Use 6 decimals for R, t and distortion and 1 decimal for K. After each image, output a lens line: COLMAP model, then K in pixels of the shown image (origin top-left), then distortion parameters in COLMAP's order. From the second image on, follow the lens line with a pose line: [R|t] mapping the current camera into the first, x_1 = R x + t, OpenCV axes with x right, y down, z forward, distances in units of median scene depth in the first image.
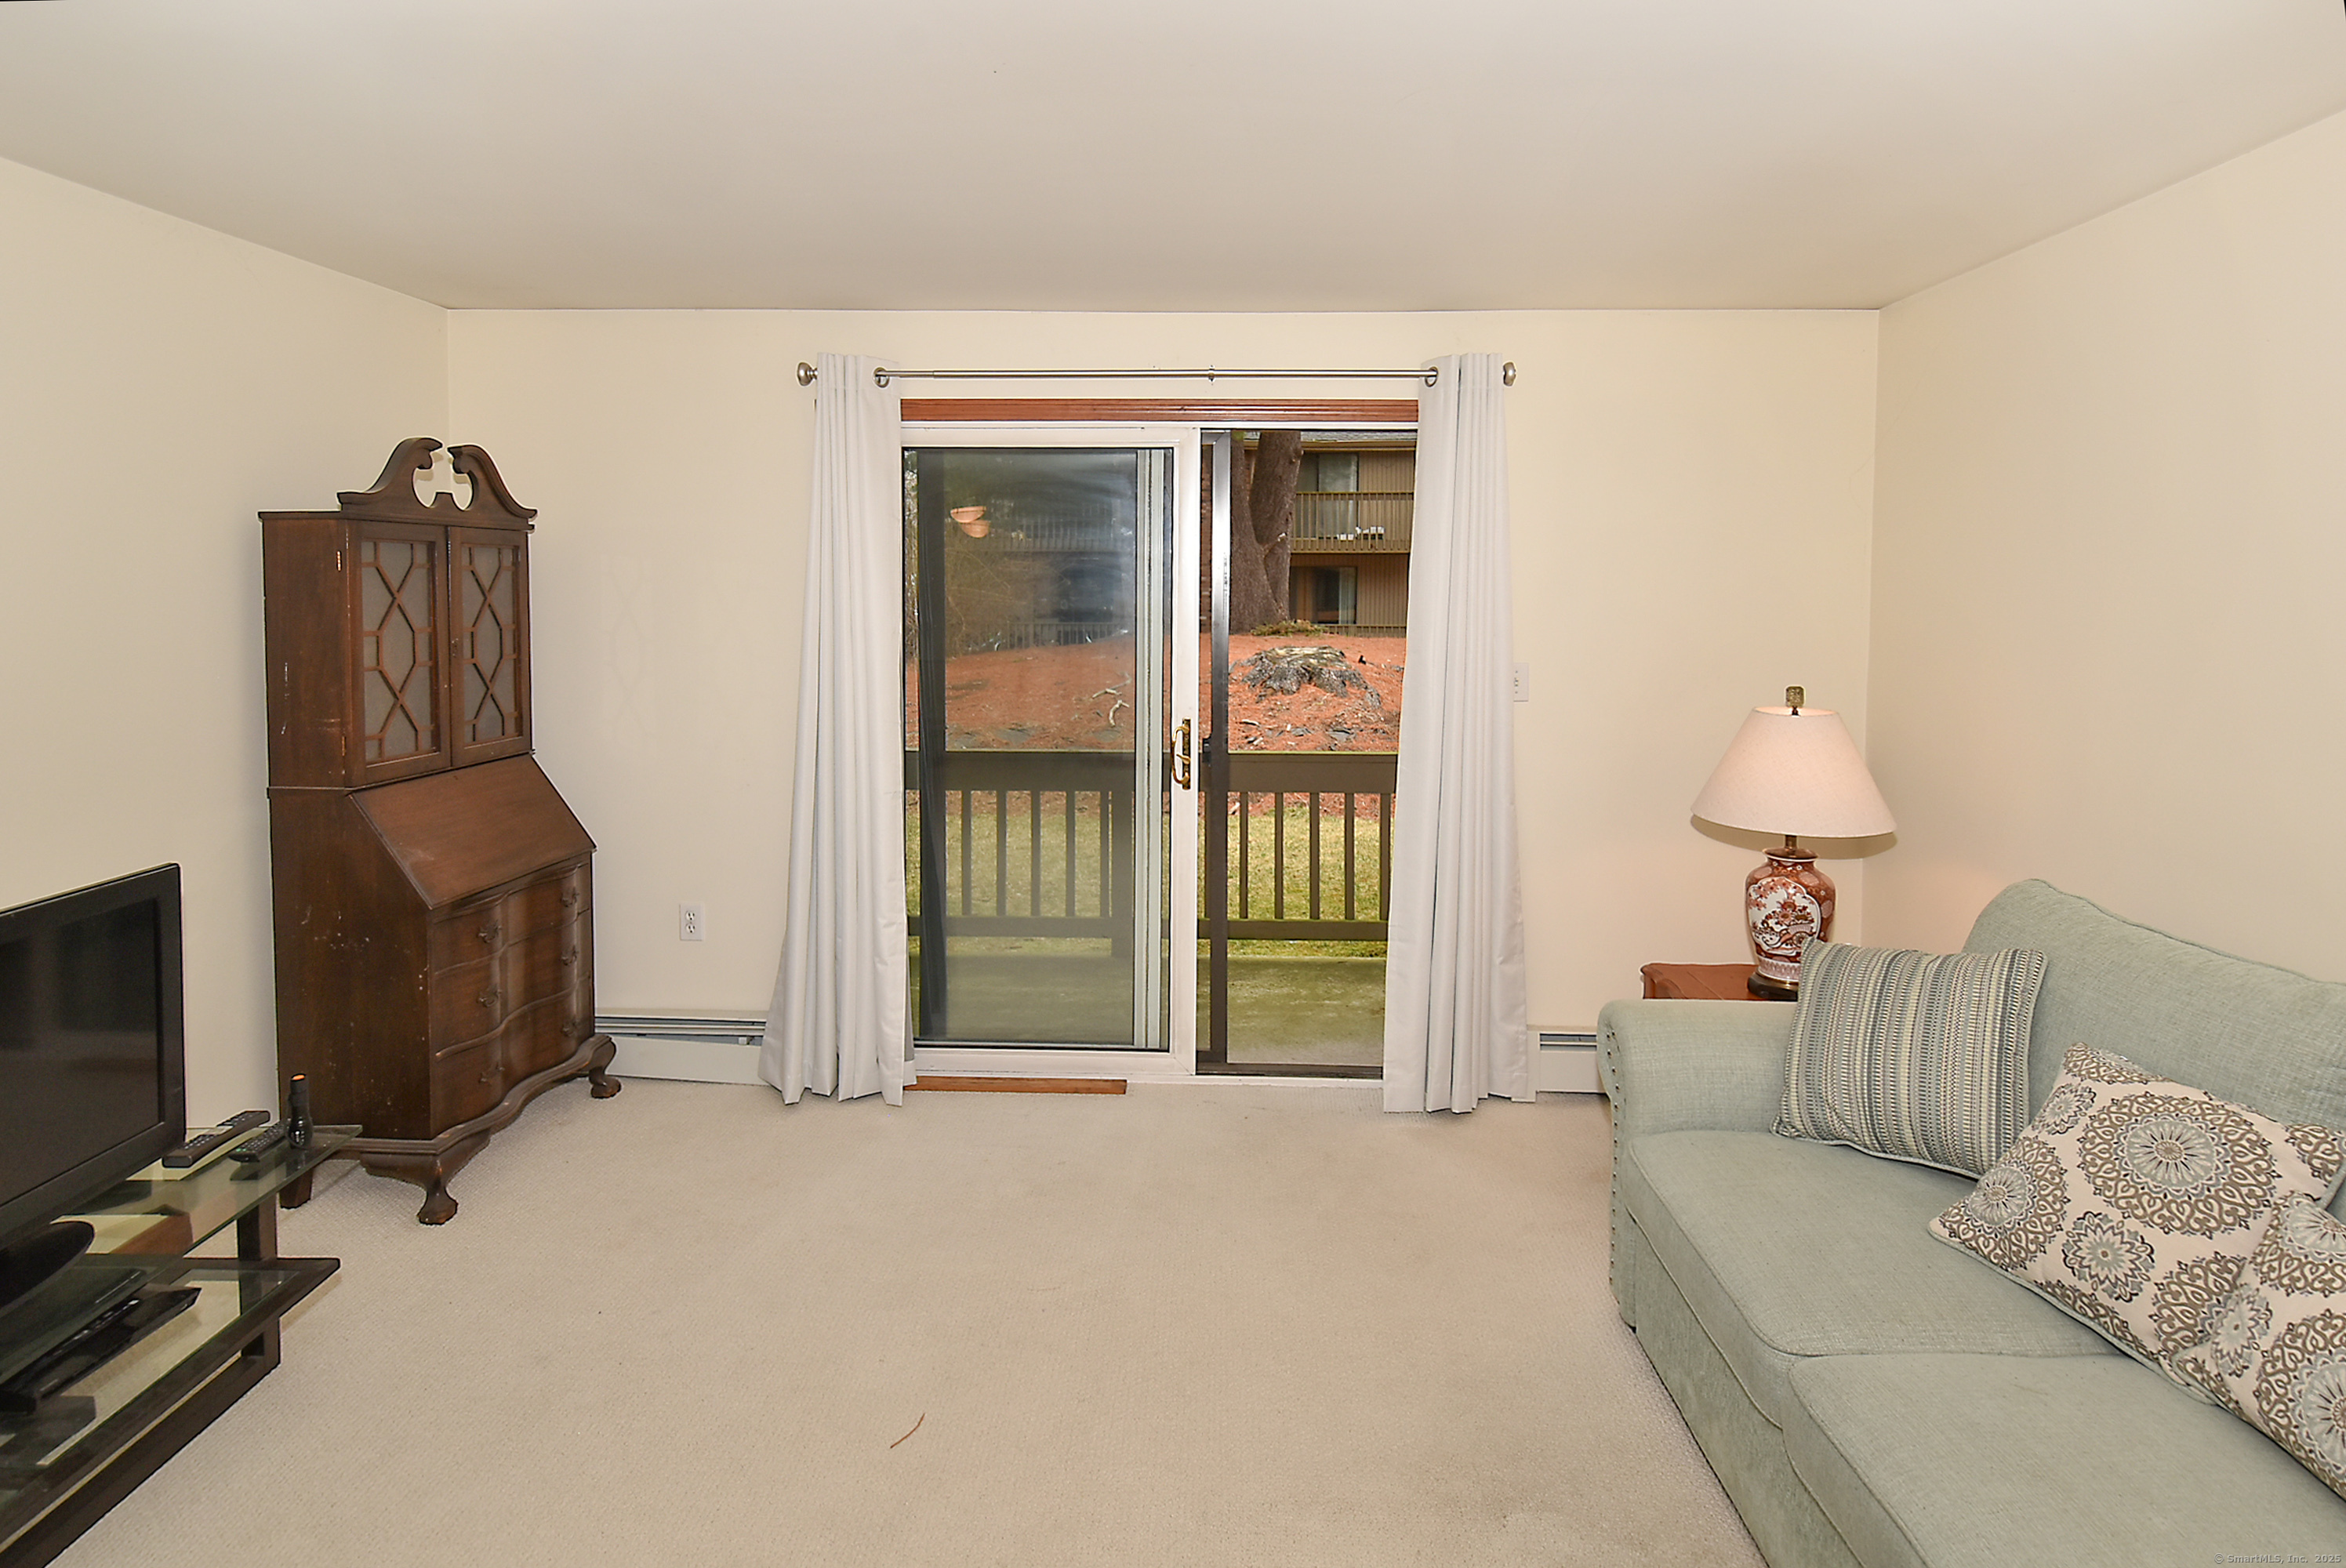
lens RADIAL K [[1220.2, 0, 1166.9], [0, 1220.2, 684.7], [0, 0, 1]] dist [-0.002203, -0.001404]
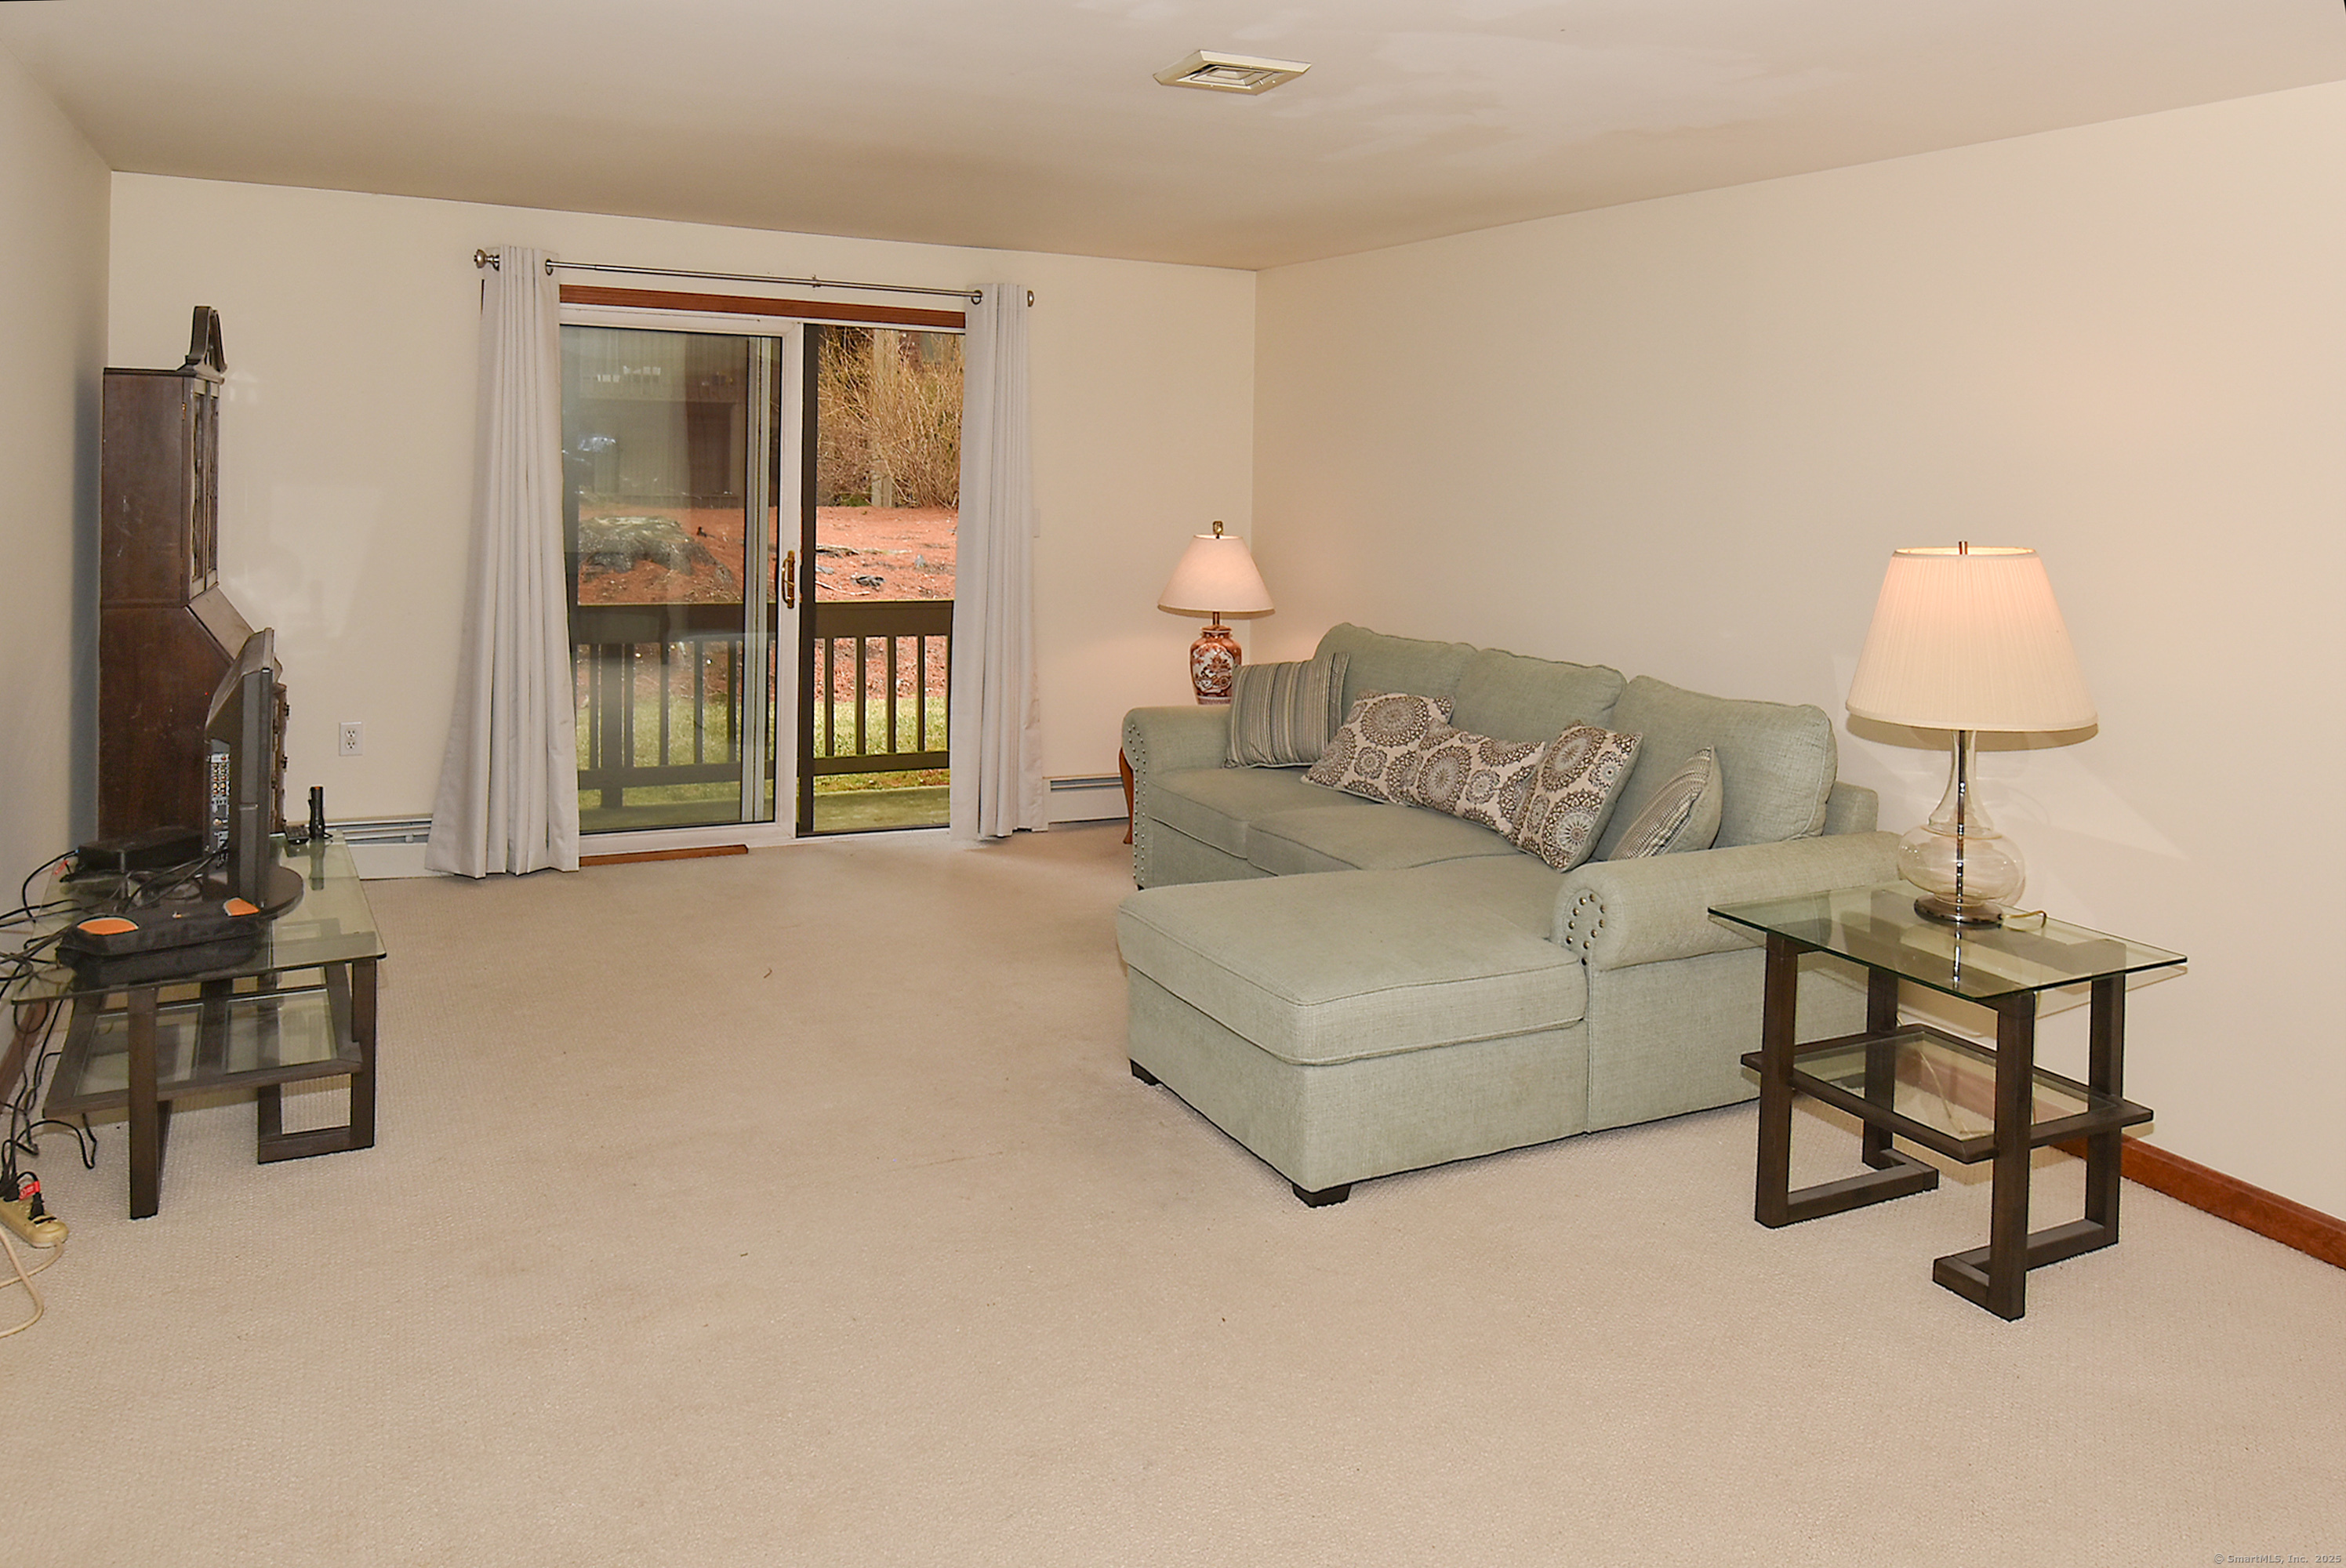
lens RADIAL K [[1667.7, 0, 1175.9], [0, 1667.7, 590.4], [0, 0, 1]] dist [-0.004780, -0.003370]
pose [[0.872823, -0.018016, 0.487704, -0.507508], [0.015210, 0.999837, 0.009712, 0.060589], [-0.487799, -0.001059, 0.872955, -0.741150]]
